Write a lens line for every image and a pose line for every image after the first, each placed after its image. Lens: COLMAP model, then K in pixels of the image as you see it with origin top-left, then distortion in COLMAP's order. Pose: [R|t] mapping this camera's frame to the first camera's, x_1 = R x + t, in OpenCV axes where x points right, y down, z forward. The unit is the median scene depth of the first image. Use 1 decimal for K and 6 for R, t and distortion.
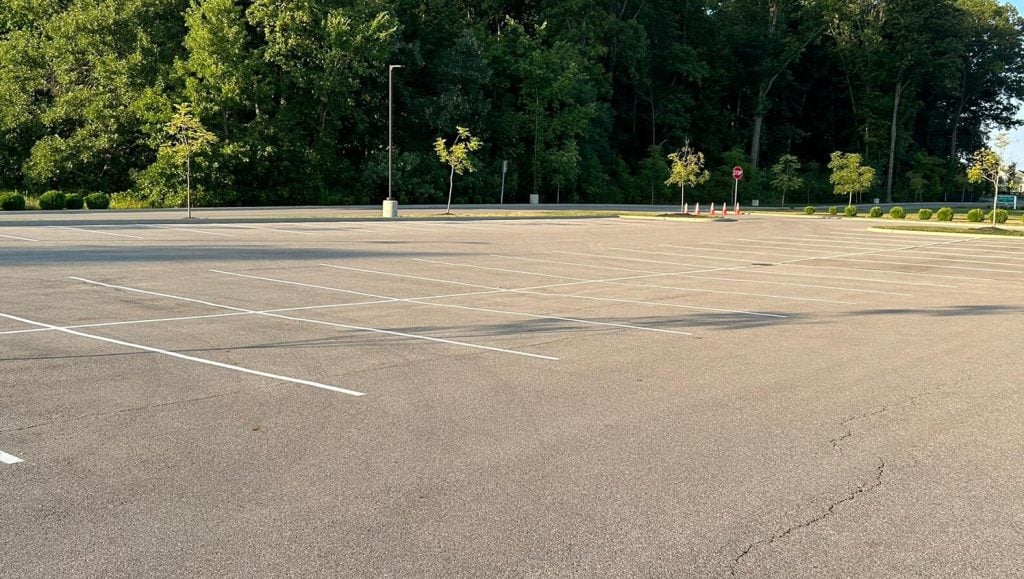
lens RADIAL K [[972.1, 0, 512.0], [0, 972.1, 289.5], [0, 0, 1]] dist [0.004206, 0.004926]
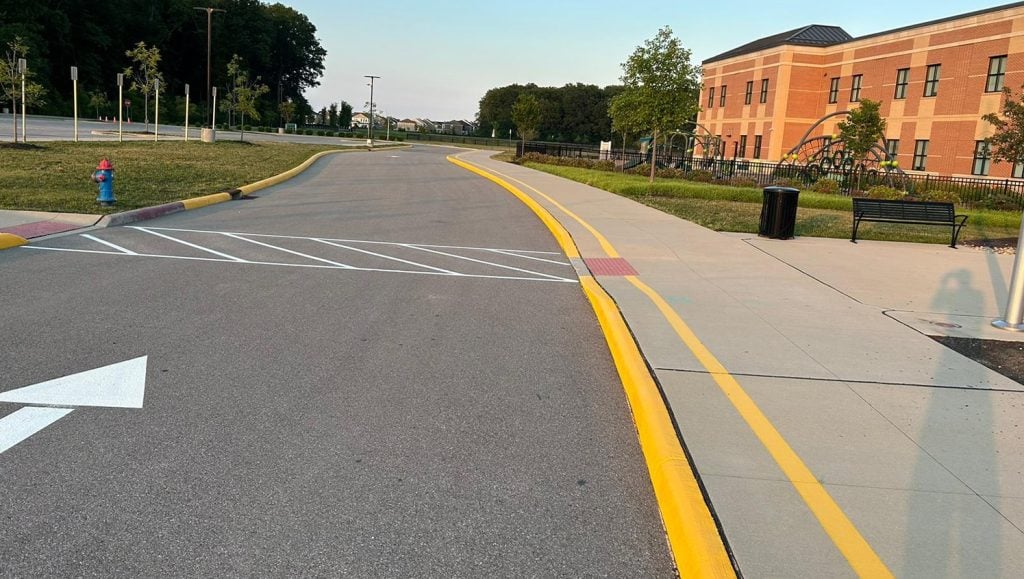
lens RADIAL K [[759.9, 0, 514.9], [0, 759.9, 265.3], [0, 0, 1]] dist [0.071450, -0.077439]
pose [[0.792410, -0.073904, 0.605495, -0.087572], [0.024071, 0.995649, 0.090023, 0.063515], [-0.609513, -0.056761, 0.790741, -0.539615]]
